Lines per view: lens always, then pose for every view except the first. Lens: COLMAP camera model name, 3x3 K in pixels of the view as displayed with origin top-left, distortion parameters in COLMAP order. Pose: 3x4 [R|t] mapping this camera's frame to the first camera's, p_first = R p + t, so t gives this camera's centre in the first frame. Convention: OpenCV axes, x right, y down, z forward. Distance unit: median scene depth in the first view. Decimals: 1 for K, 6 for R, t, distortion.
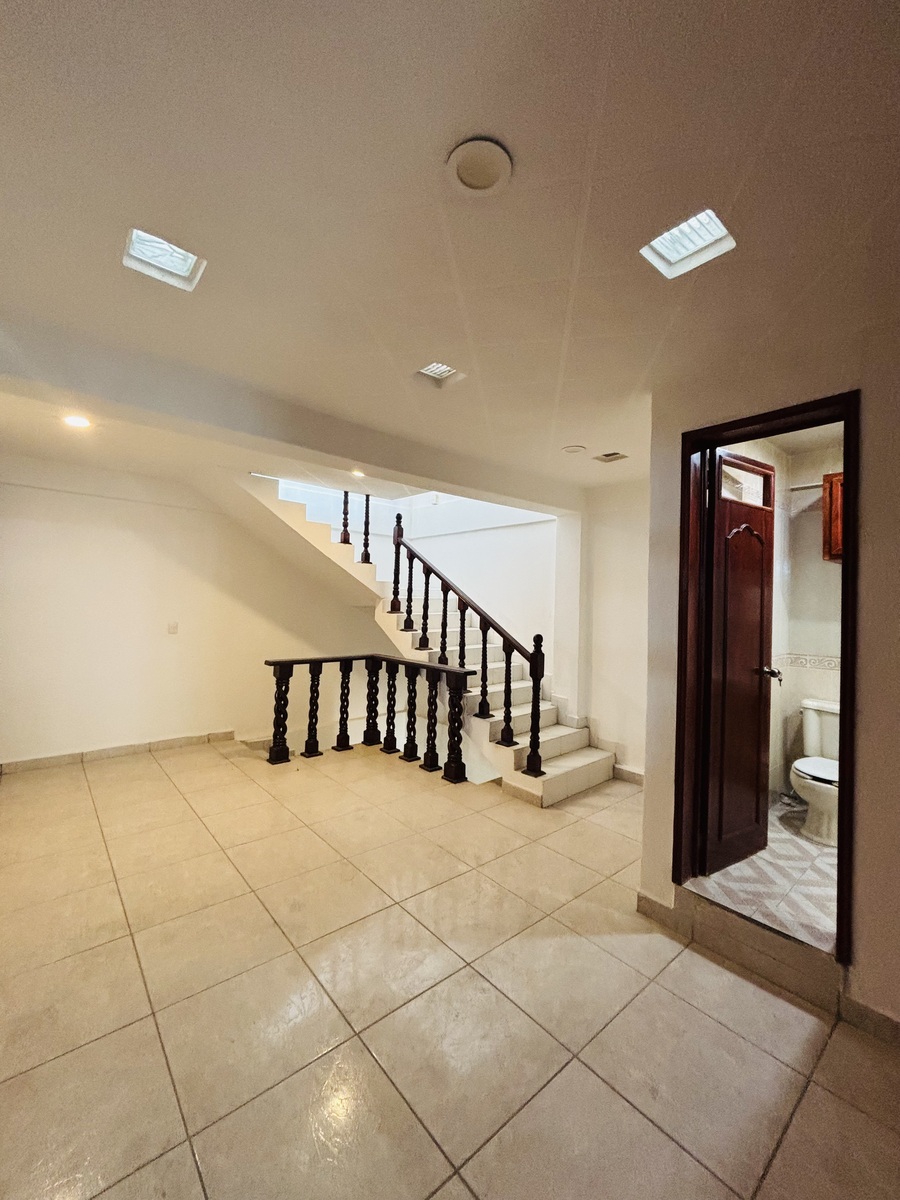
lens RADIAL K [[487.4, 0, 451.8], [0, 487.4, 600.7], [0, 0, 1]] dist [0.000973, 0.000018]
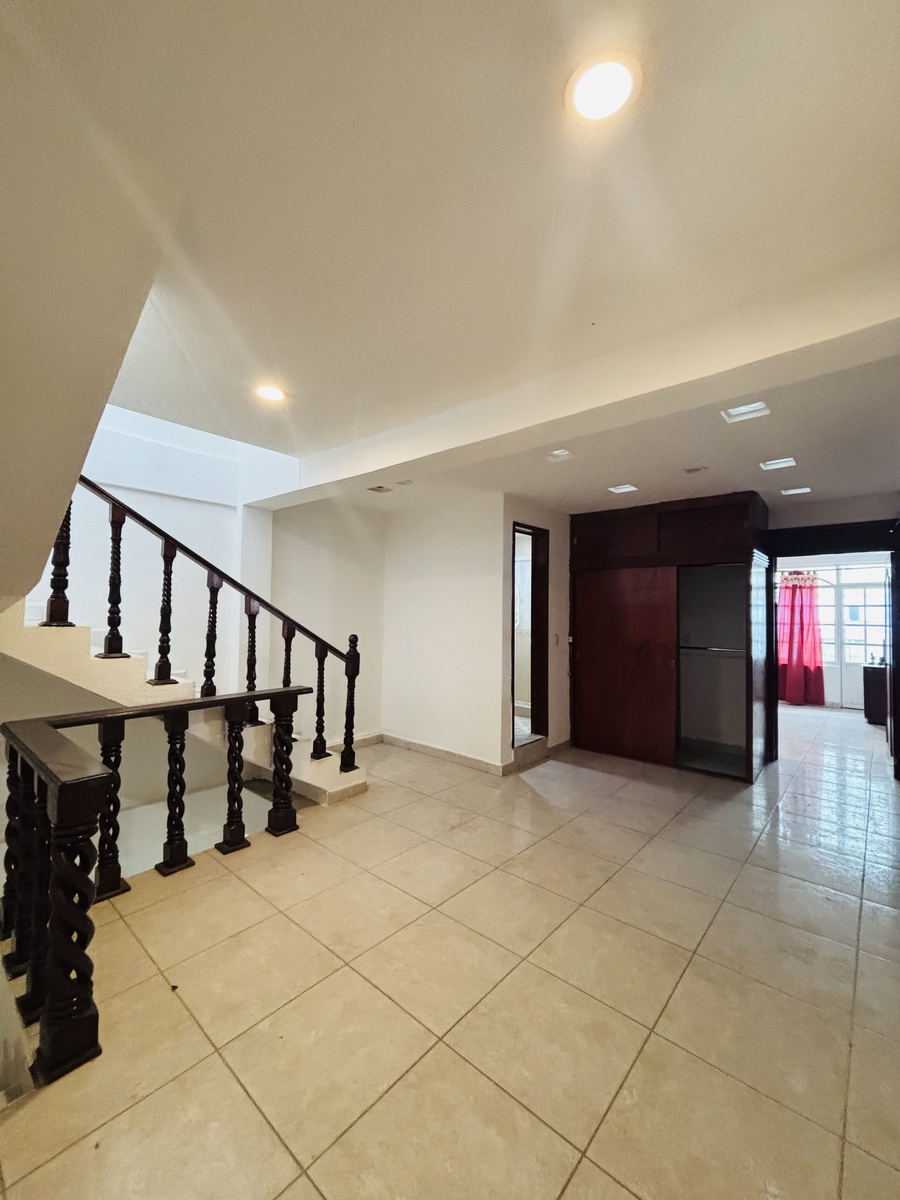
lens RADIAL K [[487.4, 0, 447.7], [0, 487.4, 596.1], [0, 0, 1]] dist [0.000973, 0.000018]
pose [[-0.136105, 0.004311, 0.990685, -0.900283], [-0.022938, 0.999709, -0.007501, -0.011284], [-0.990429, -0.023745, -0.135966, 0.942607]]
